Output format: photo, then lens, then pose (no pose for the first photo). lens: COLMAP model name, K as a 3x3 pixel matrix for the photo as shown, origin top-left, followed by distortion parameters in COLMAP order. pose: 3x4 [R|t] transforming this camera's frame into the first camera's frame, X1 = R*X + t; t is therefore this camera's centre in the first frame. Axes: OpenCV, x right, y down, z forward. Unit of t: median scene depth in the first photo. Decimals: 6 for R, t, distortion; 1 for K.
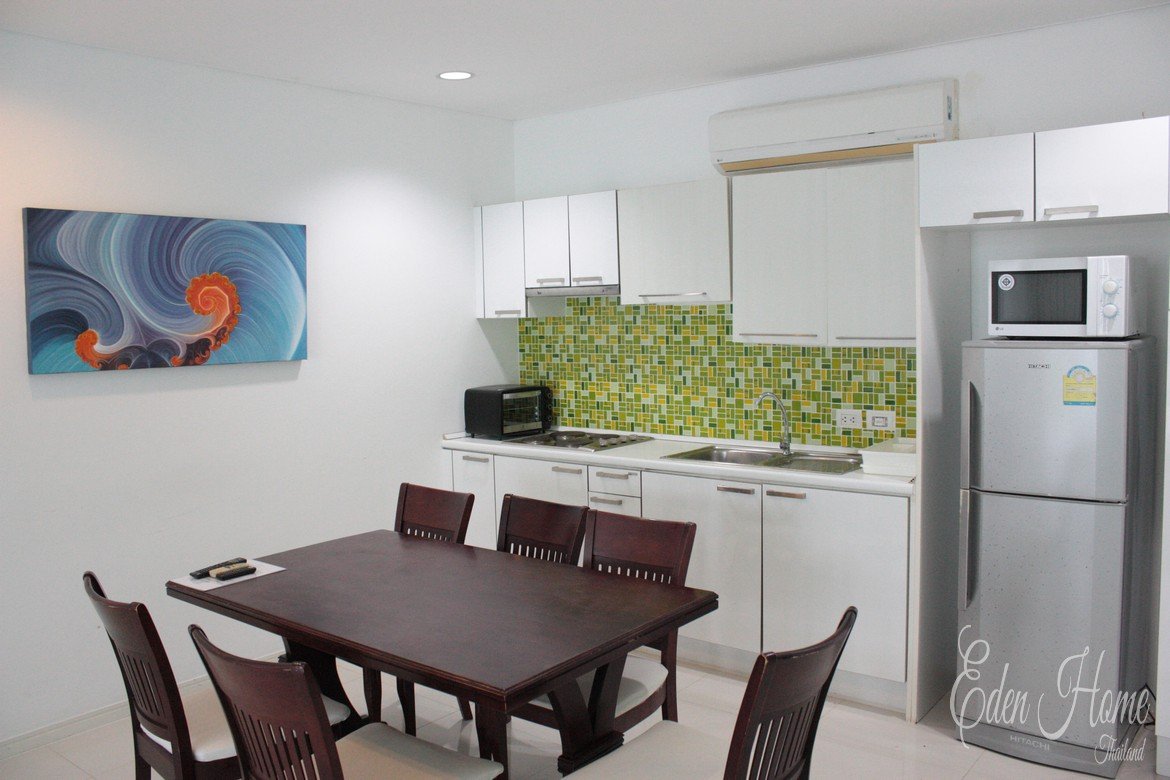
lens RADIAL K [[969.3, 0, 585.0], [0, 969.3, 390.0], [0, 0, 1]] dist [-0.174615, 0.155409]
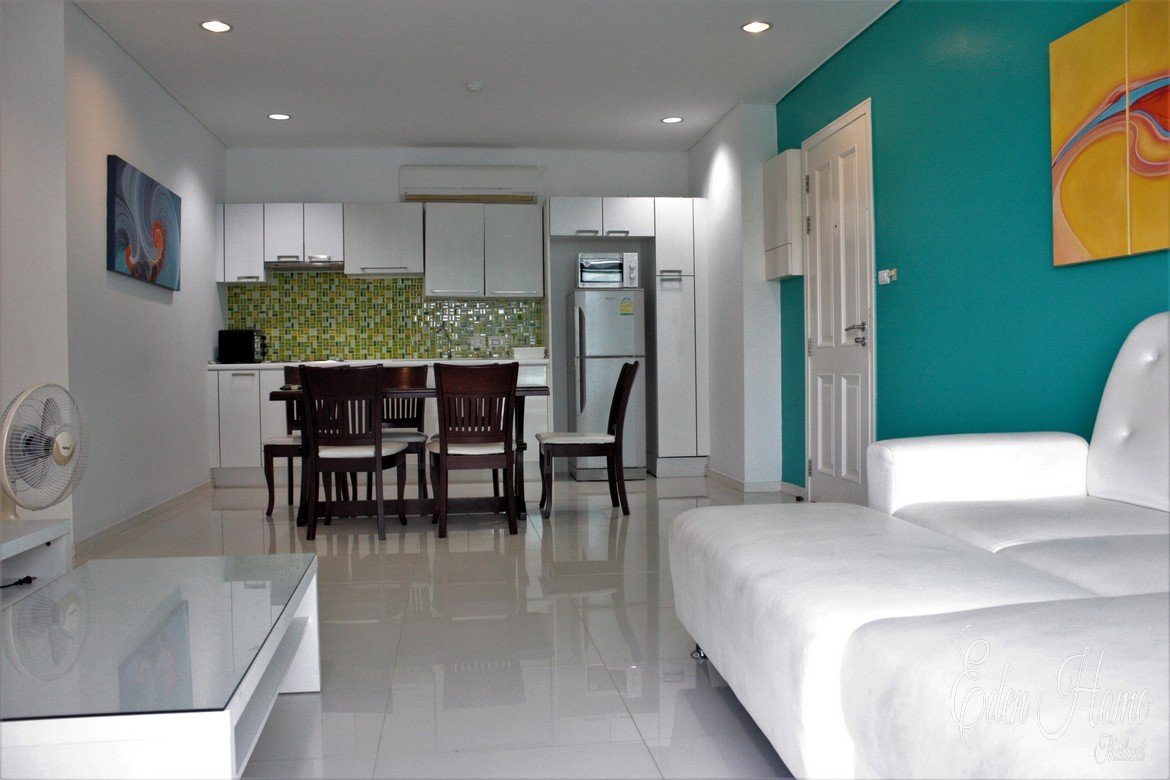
lens RADIAL K [[969.3, 0, 585.0], [0, 969.3, 390.0], [0, 0, 1]] dist [-0.174615, 0.155409]
pose [[0.692184, -0.002231, 0.721717, -0.816546], [0.055992, 0.997147, -0.050618, 0.202817], [-0.719546, 0.075447, 0.690334, -0.362672]]
